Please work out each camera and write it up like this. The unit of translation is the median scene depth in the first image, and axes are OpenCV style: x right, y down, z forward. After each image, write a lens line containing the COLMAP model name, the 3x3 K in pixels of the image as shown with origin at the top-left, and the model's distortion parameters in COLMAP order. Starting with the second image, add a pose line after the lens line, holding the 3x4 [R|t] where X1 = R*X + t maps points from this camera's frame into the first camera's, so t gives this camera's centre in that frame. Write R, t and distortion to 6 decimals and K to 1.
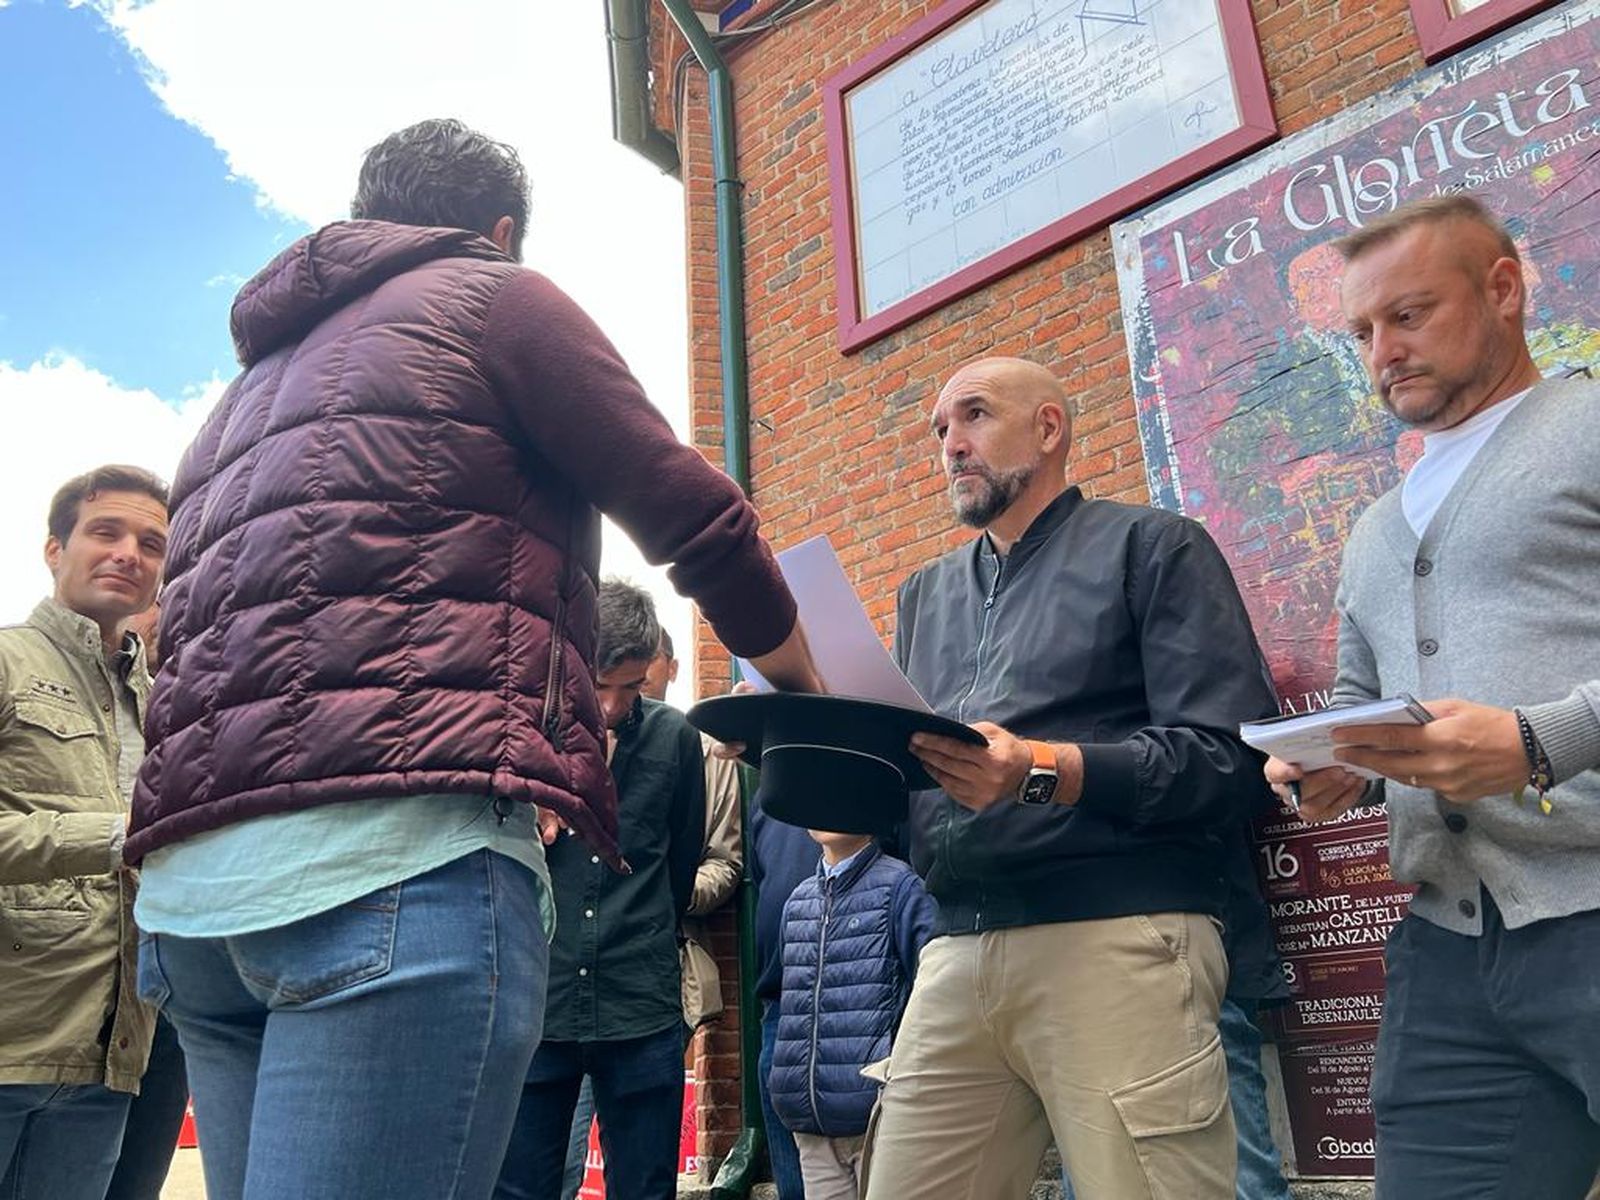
lens RADIAL K [[1267.5, 0, 836.5], [0, 1267.5, 607.2], [0, 0, 1]] dist [0.064678, -0.060439]
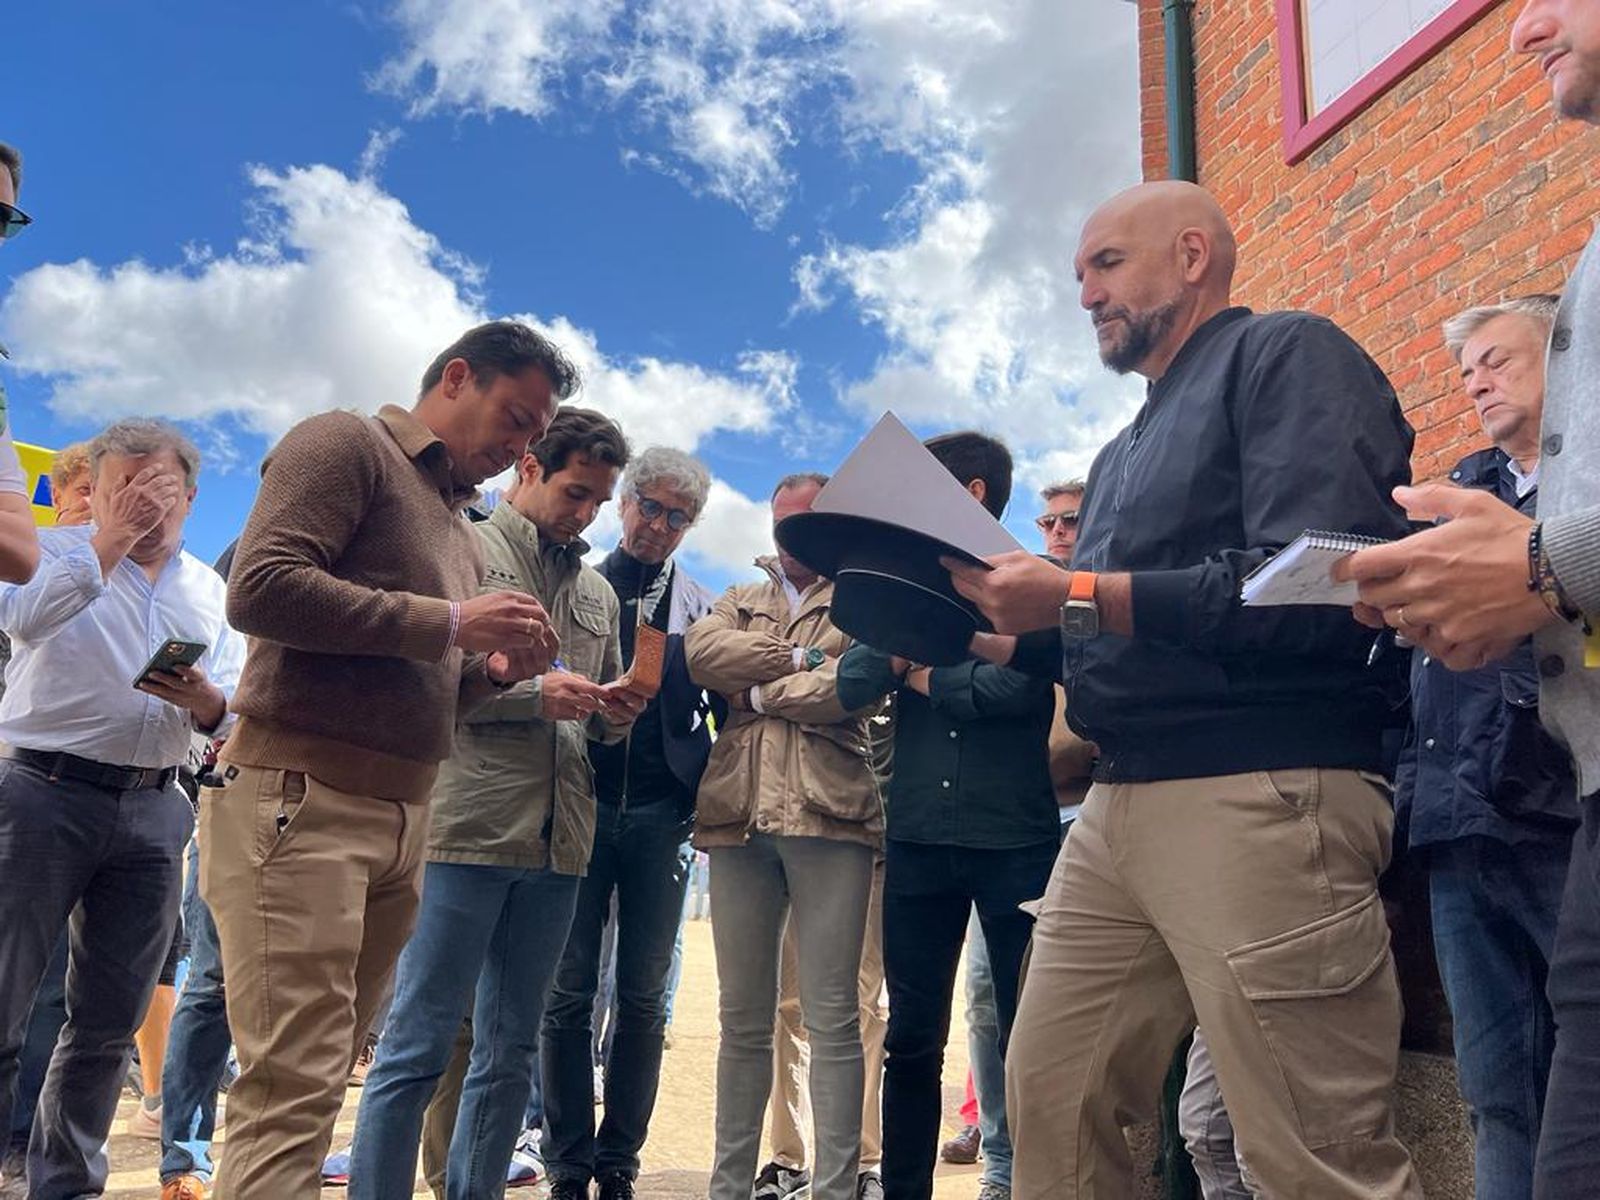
lens RADIAL K [[1227.2, 0, 763.6], [0, 1227.2, 595.5], [0, 0, 1]] dist [-0.014304, -0.002697]
pose [[0.833145, -0.045958, -0.551142, 0.173159], [0.105342, 0.991484, 0.076566, 0.002028], [0.542929, -0.121849, 0.830891, 0.024471]]
